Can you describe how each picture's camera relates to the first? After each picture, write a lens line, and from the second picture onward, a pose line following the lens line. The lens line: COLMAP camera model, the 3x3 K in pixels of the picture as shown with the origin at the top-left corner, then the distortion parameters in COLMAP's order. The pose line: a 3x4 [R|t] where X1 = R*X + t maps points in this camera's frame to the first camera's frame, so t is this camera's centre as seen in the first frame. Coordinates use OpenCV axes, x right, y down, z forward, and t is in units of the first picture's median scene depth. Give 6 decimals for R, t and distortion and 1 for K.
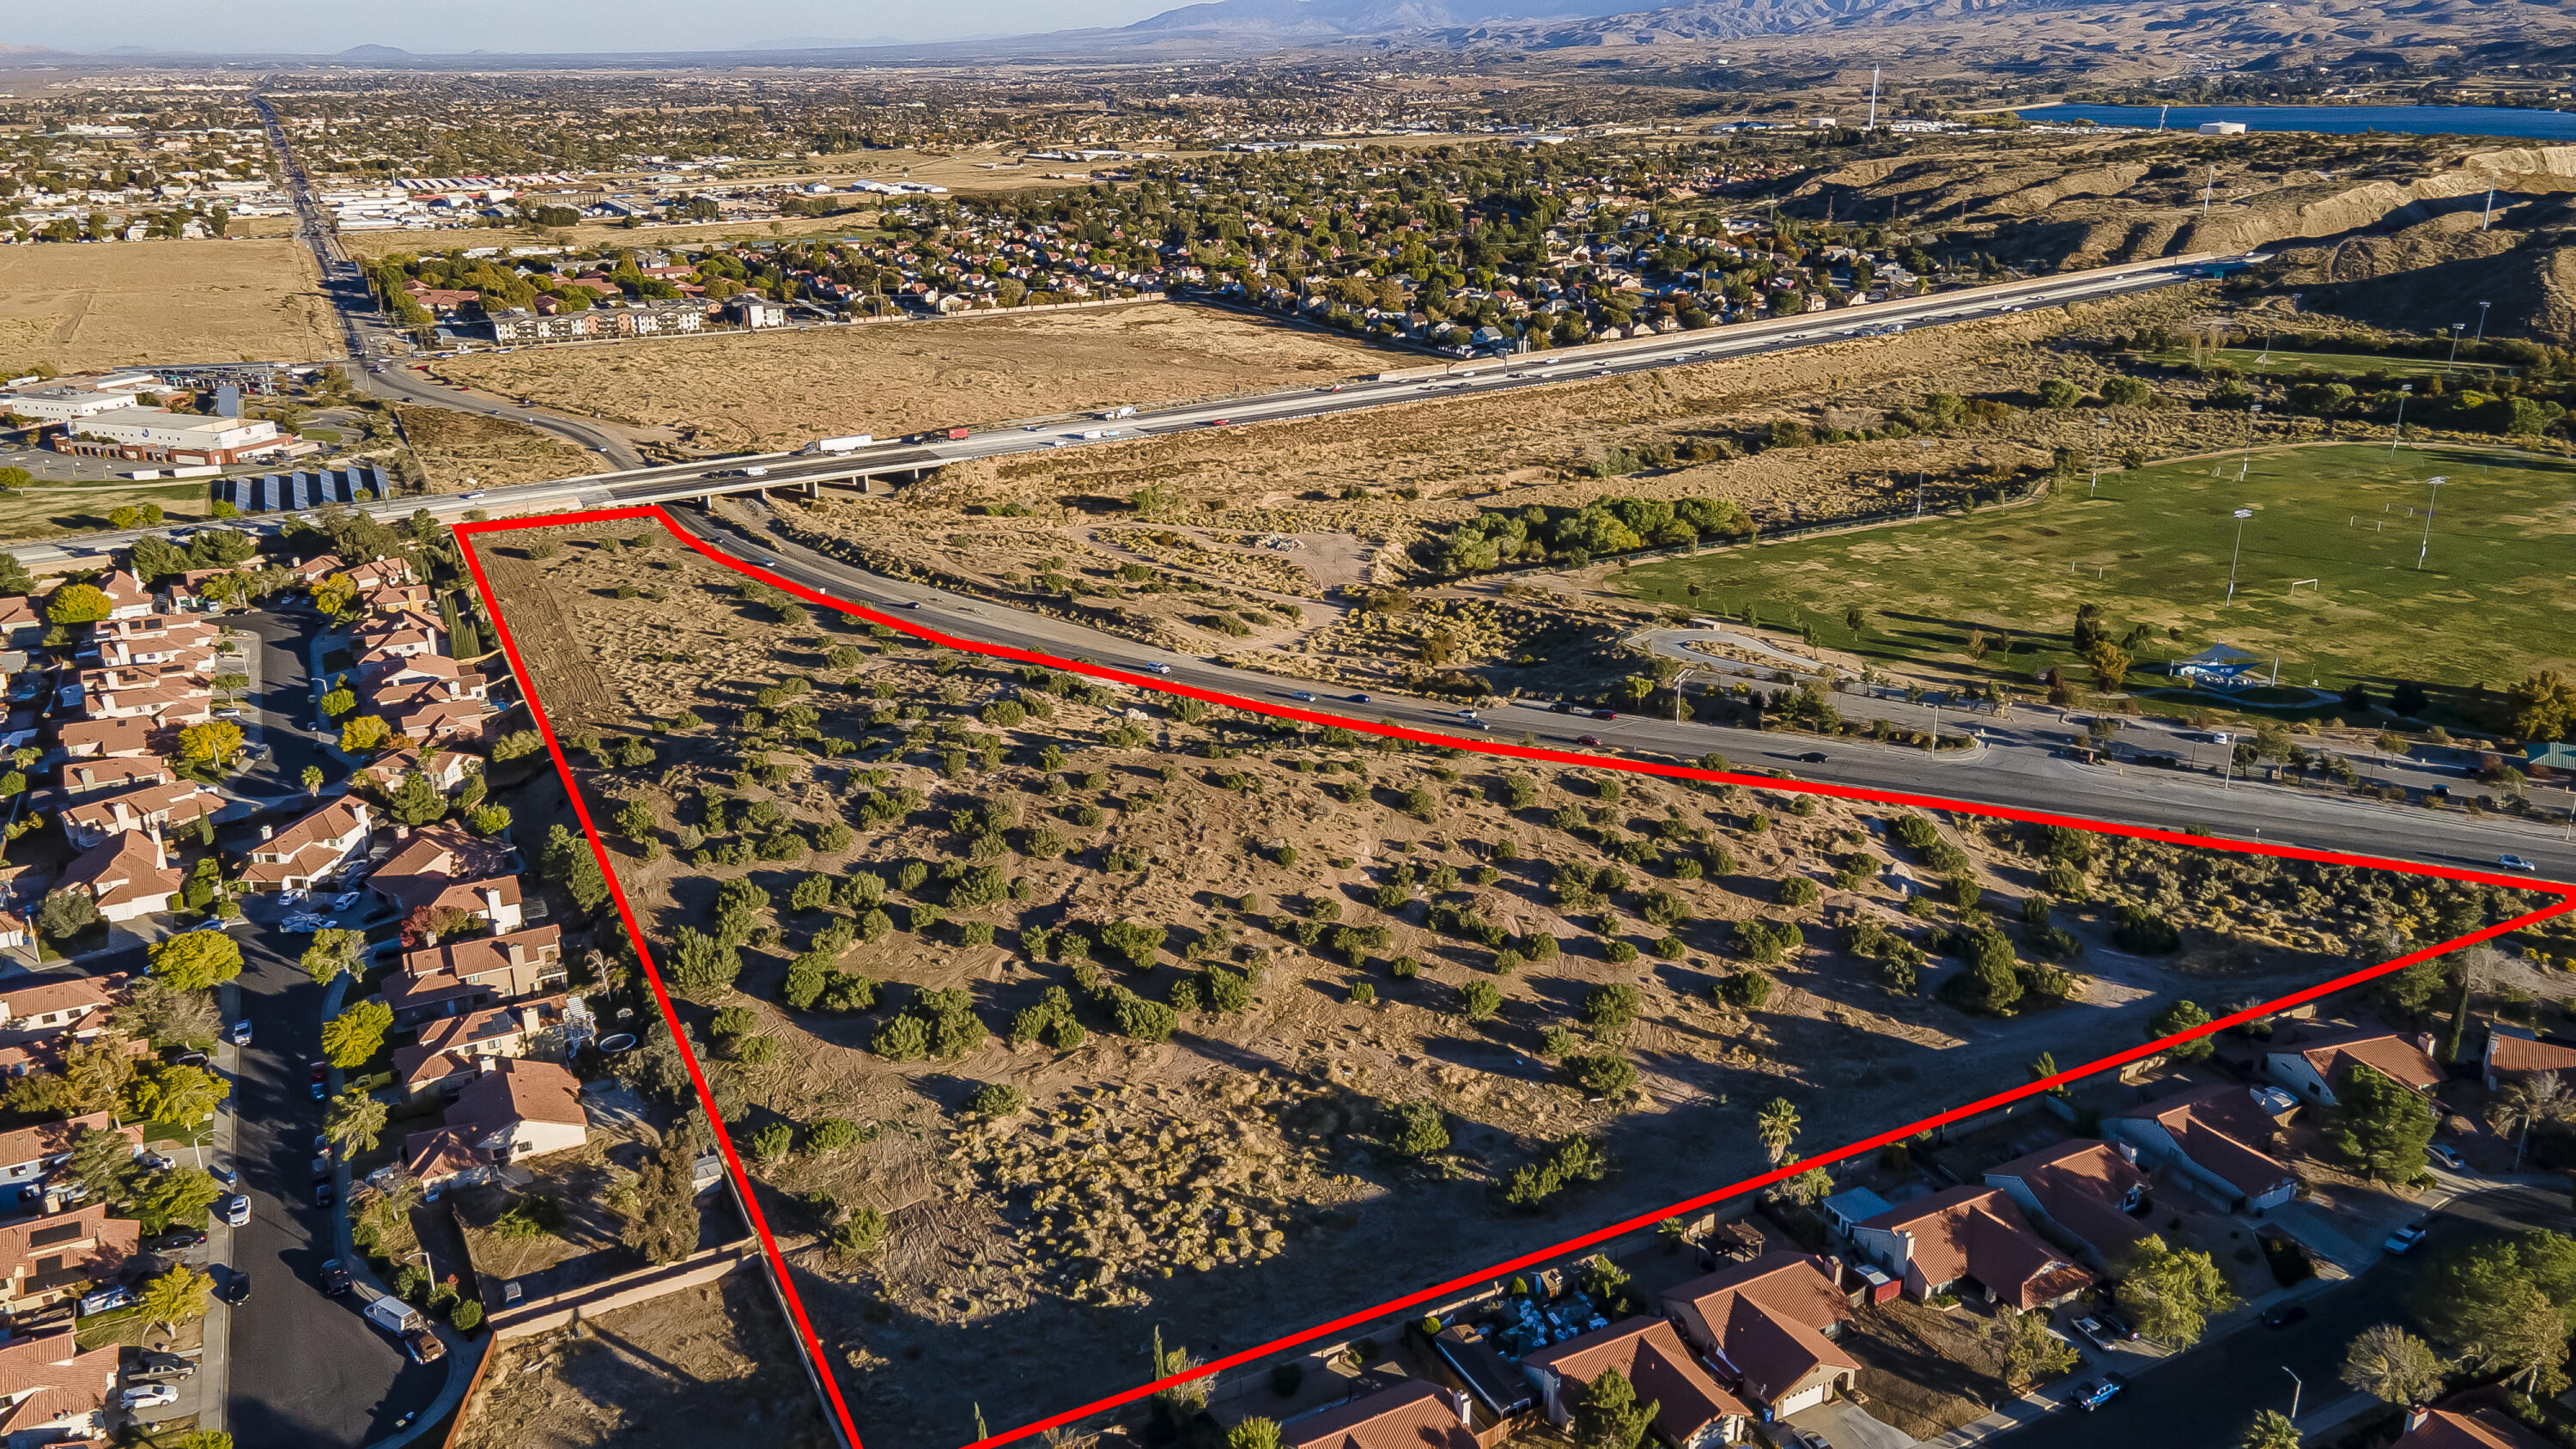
lens RADIAL K [[1876.1, 0, 1281.3], [0, 1876.1, 723.5], [0, 0, 1]] dist [0.040526, 0.003816]
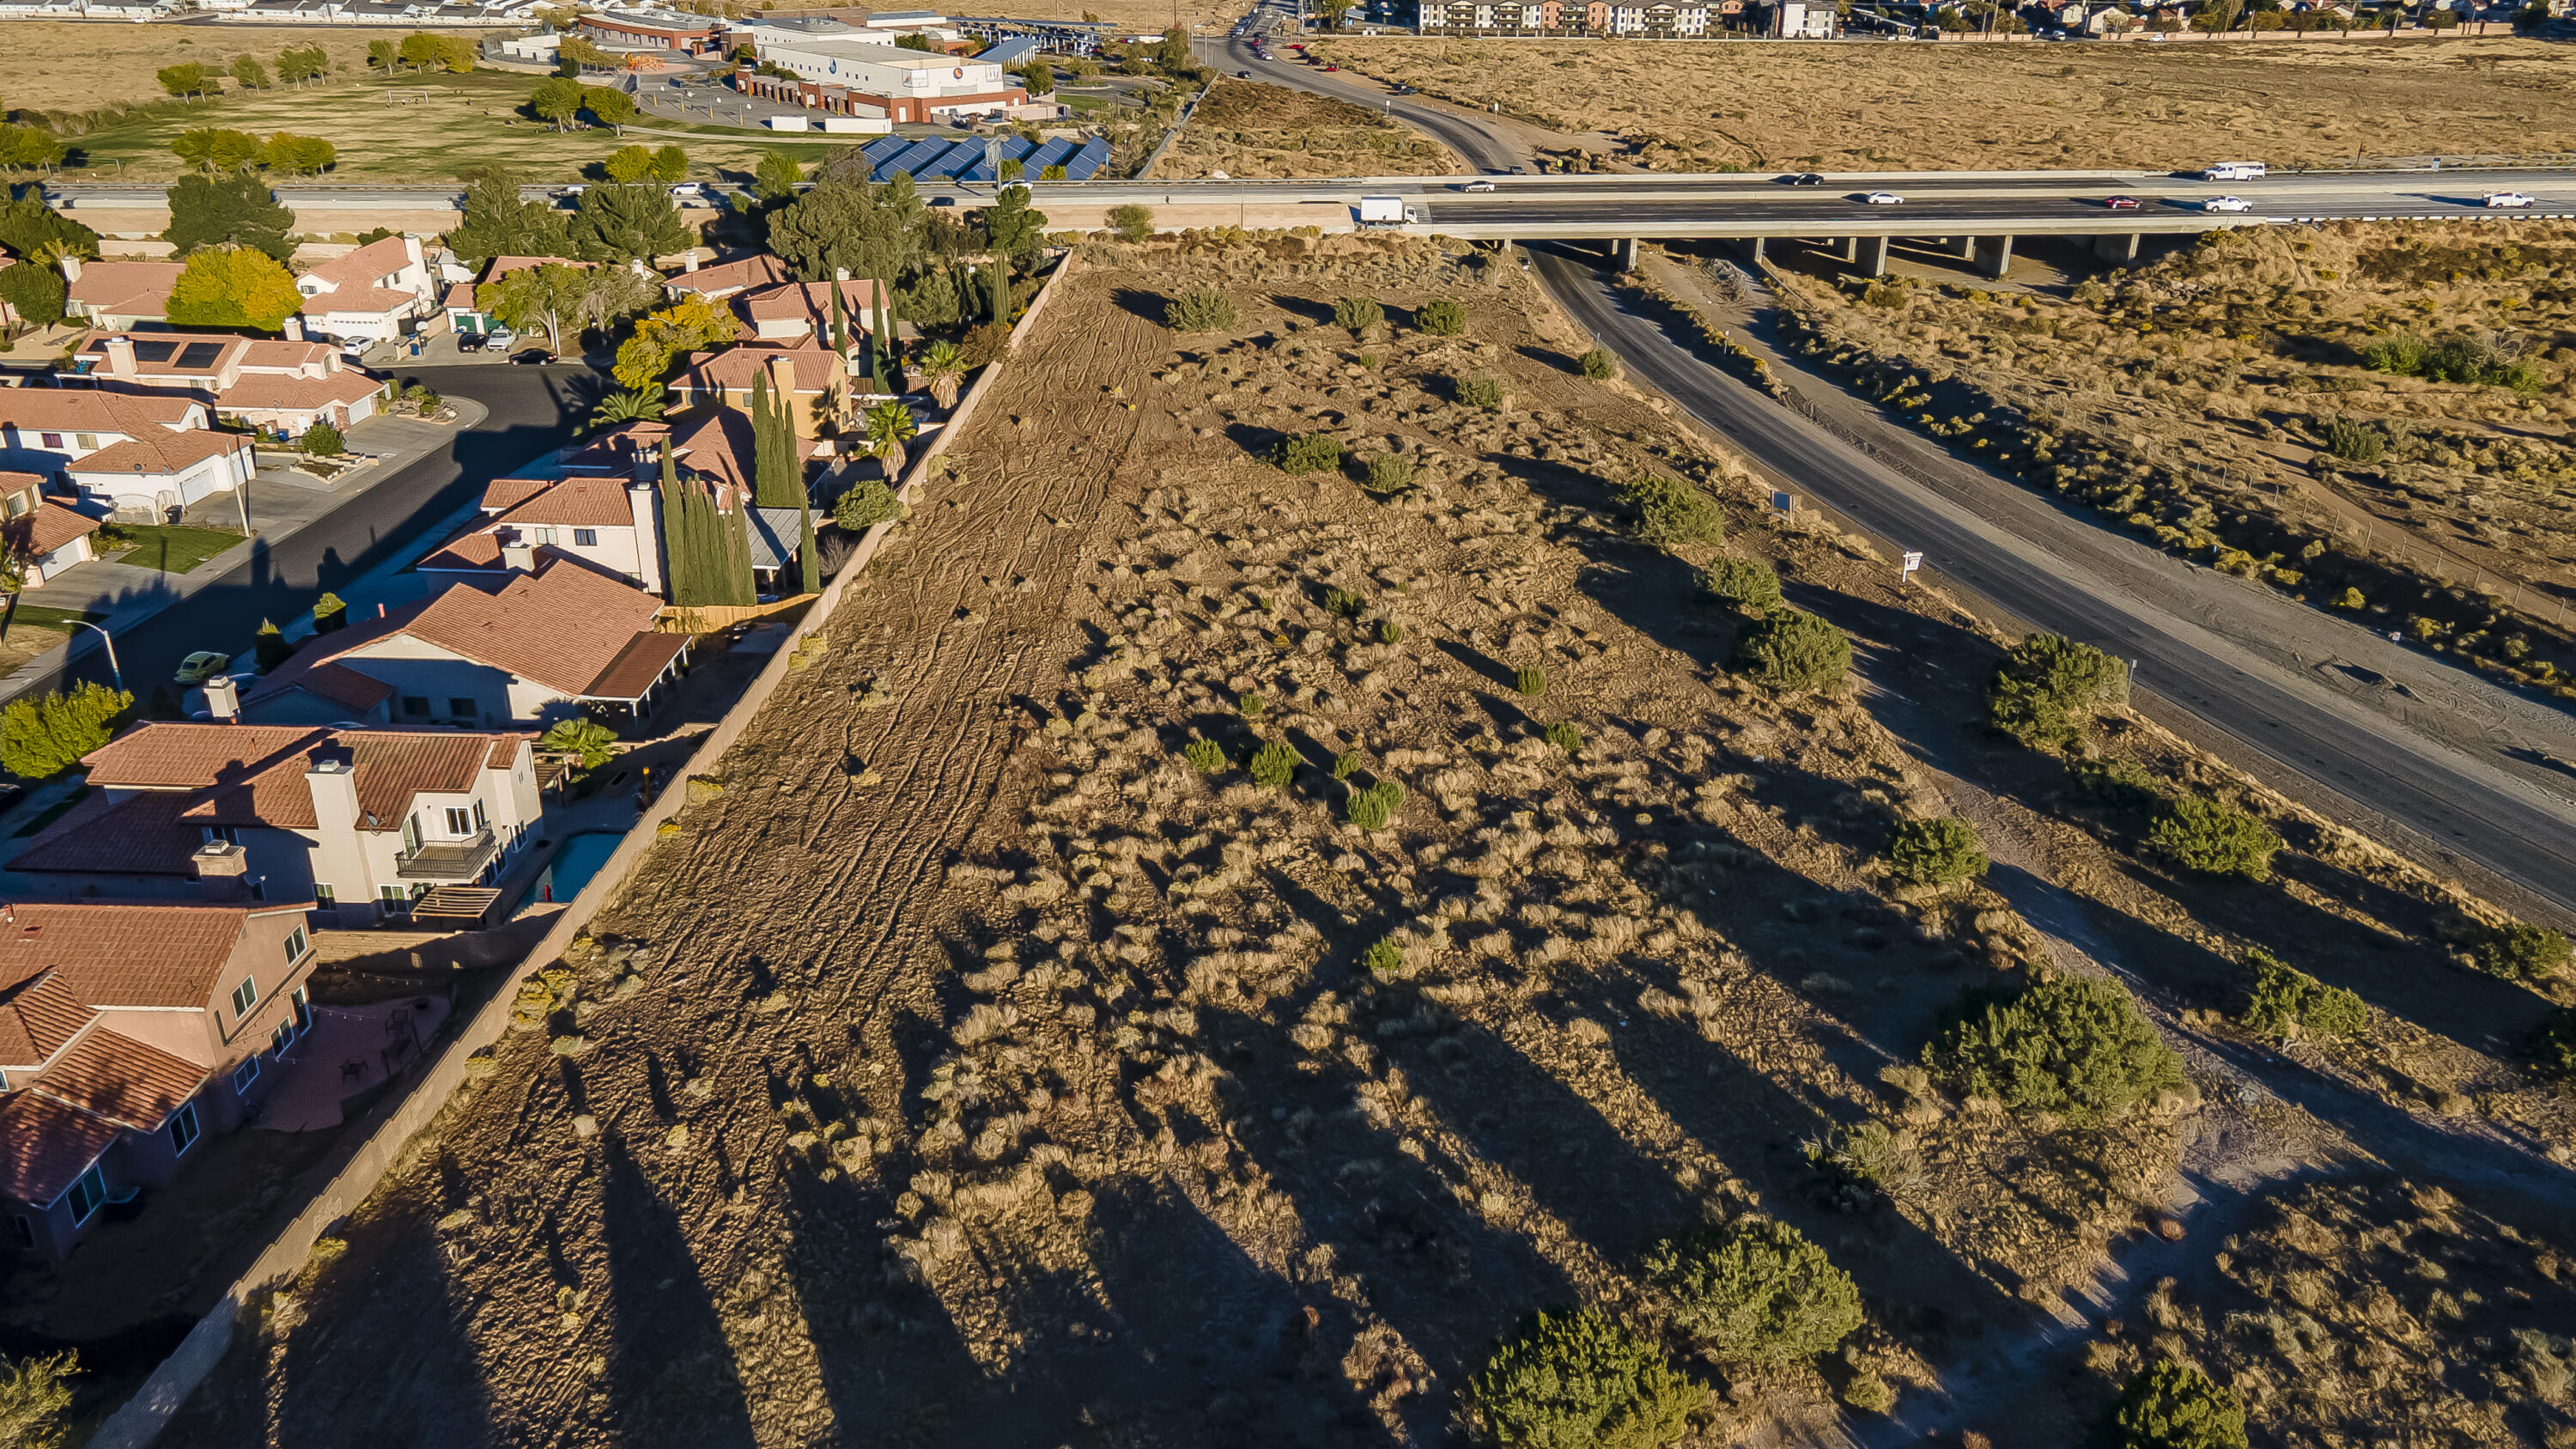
lens RADIAL K [[1917.2, 0, 1252.4], [0, 1917.2, 720.5], [0, 0, 1]] dist [0.007687, 0.070566]
pose [[0.866310, 0.220666, -0.448122, -0.204795], [-0.183363, 0.974985, 0.125627, -0.068267], [0.464634, -0.026663, 0.885101, 0.735221]]
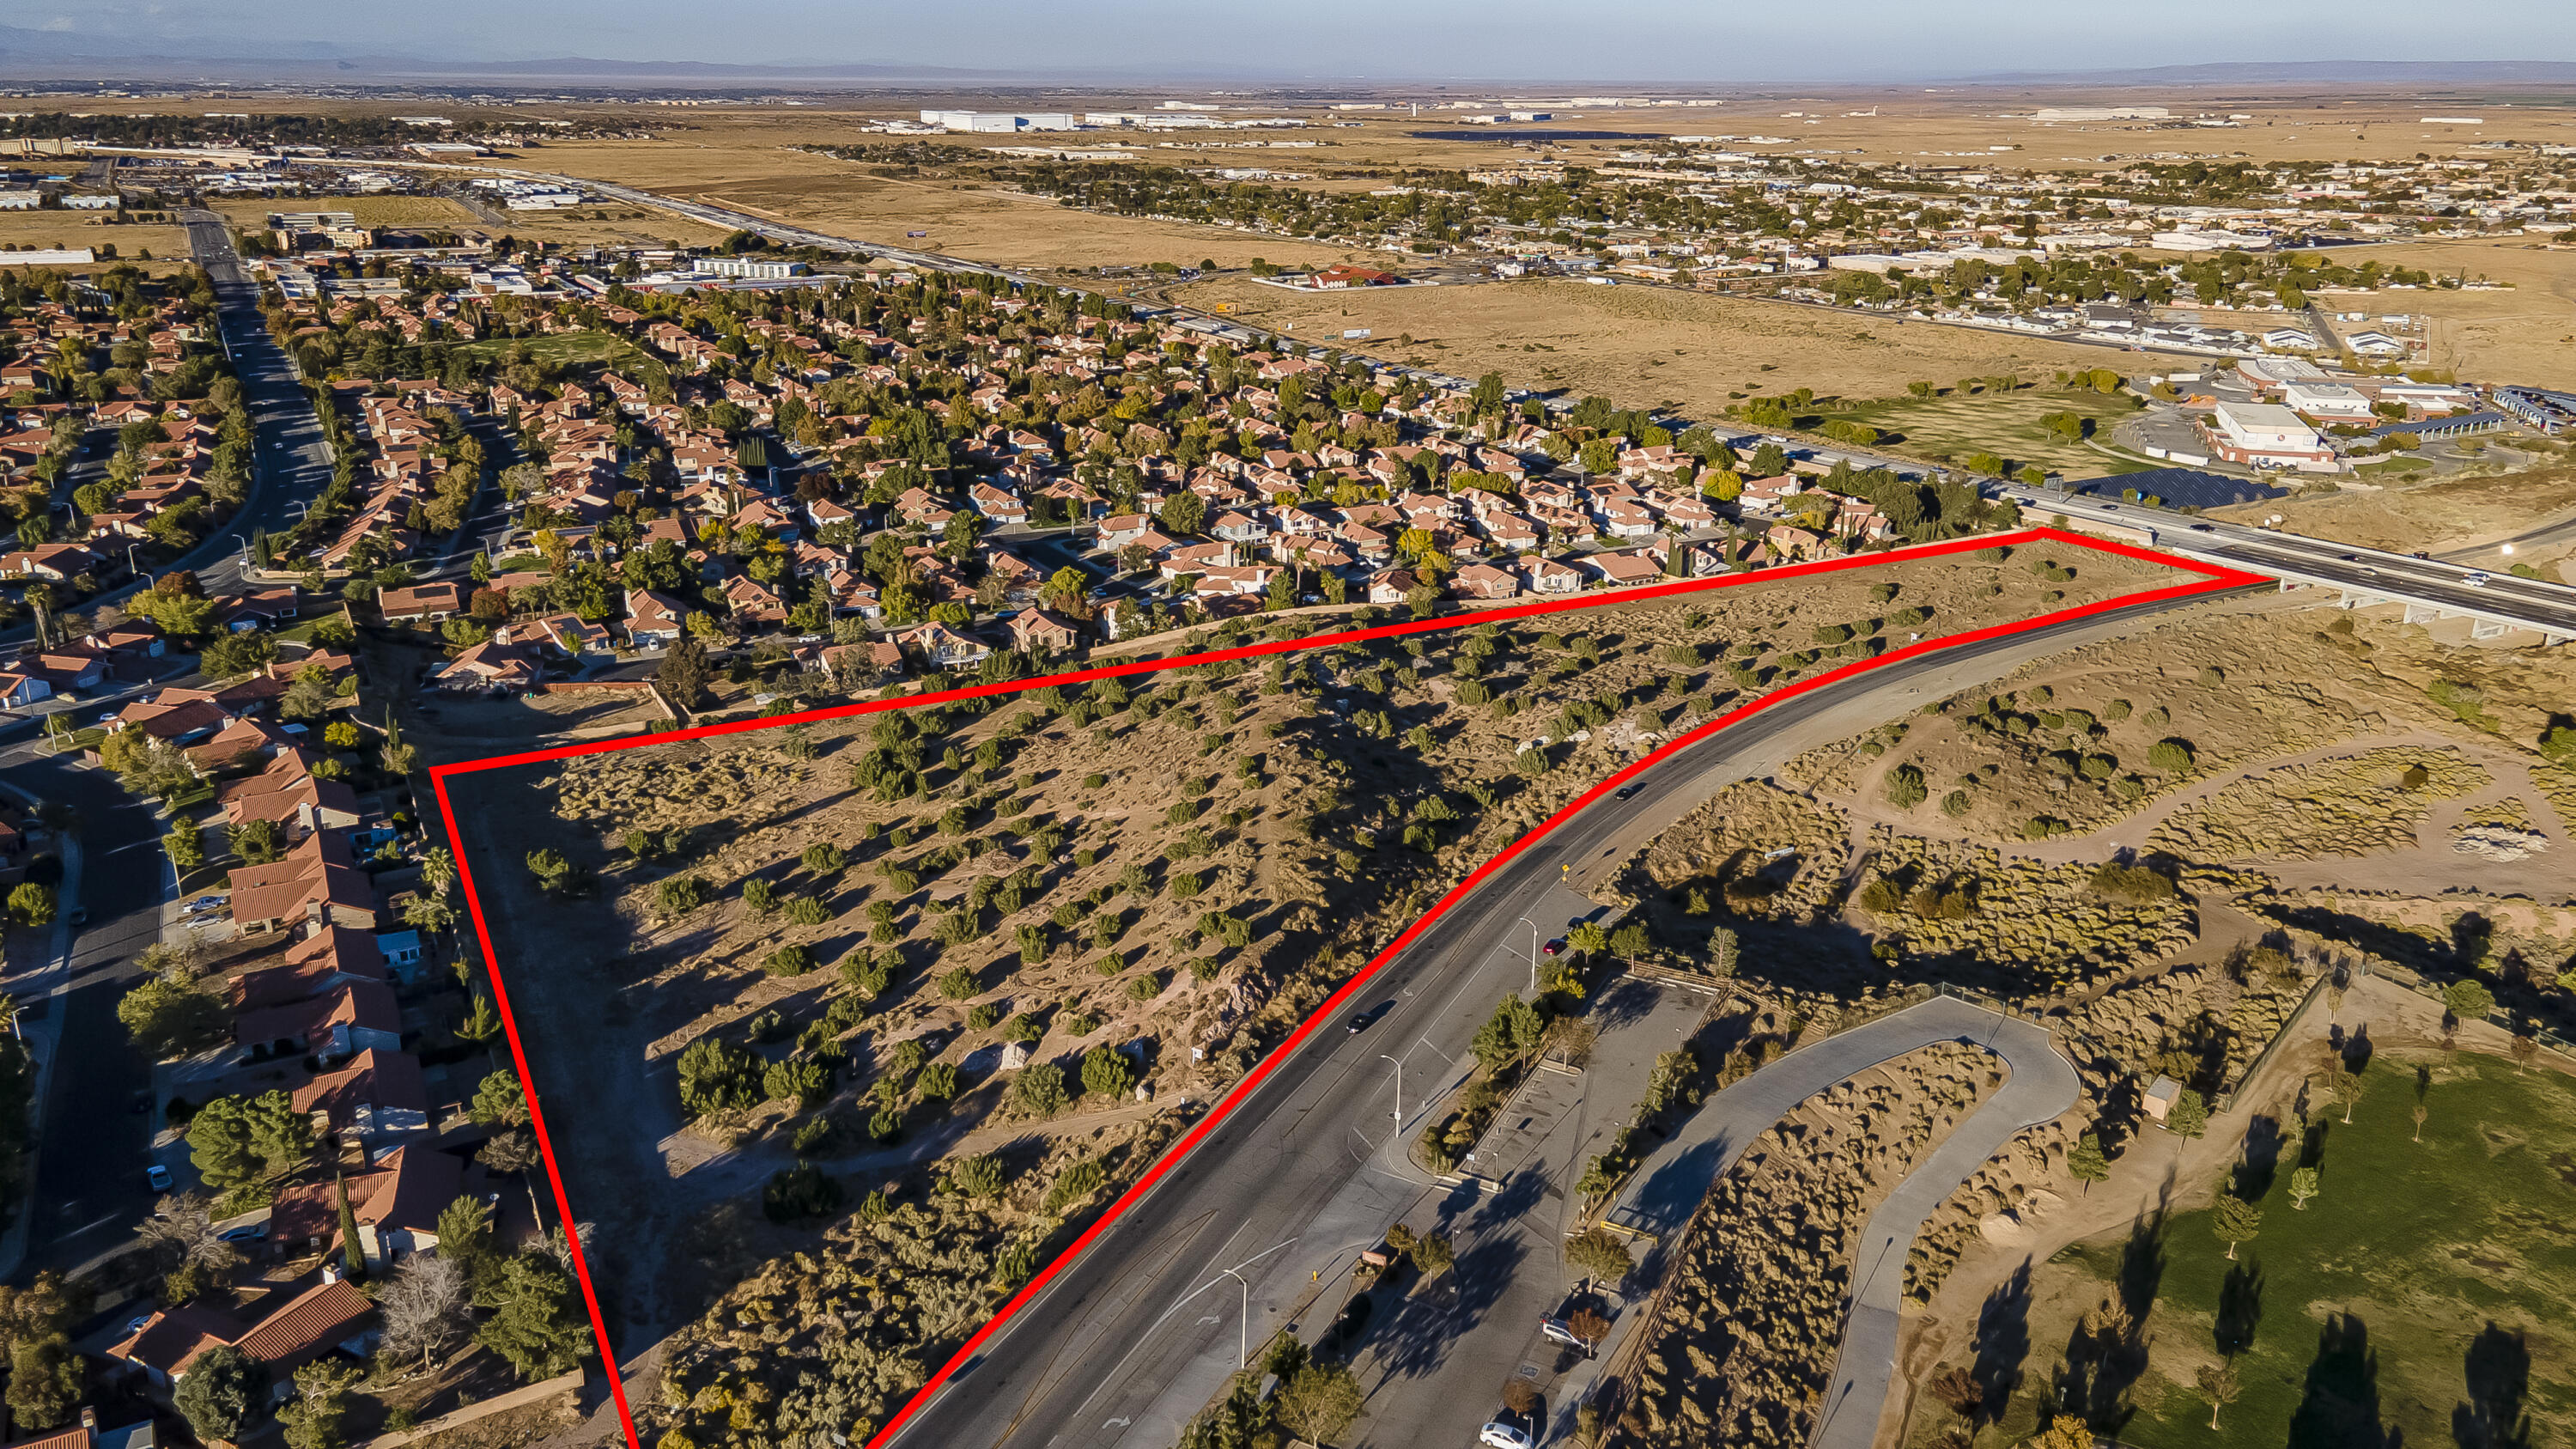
lens RADIAL K [[1876.1, 0, 1281.3], [0, 1876.1, 723.5], [0, 0, 1]] dist [0.040526, 0.003816]
pose [[0.026460, 0.338702, -0.940521, 0.682233], [-0.345021, 0.886130, 0.309408, -0.224916], [0.938222, 0.316312, 0.140307, 0.607689]]
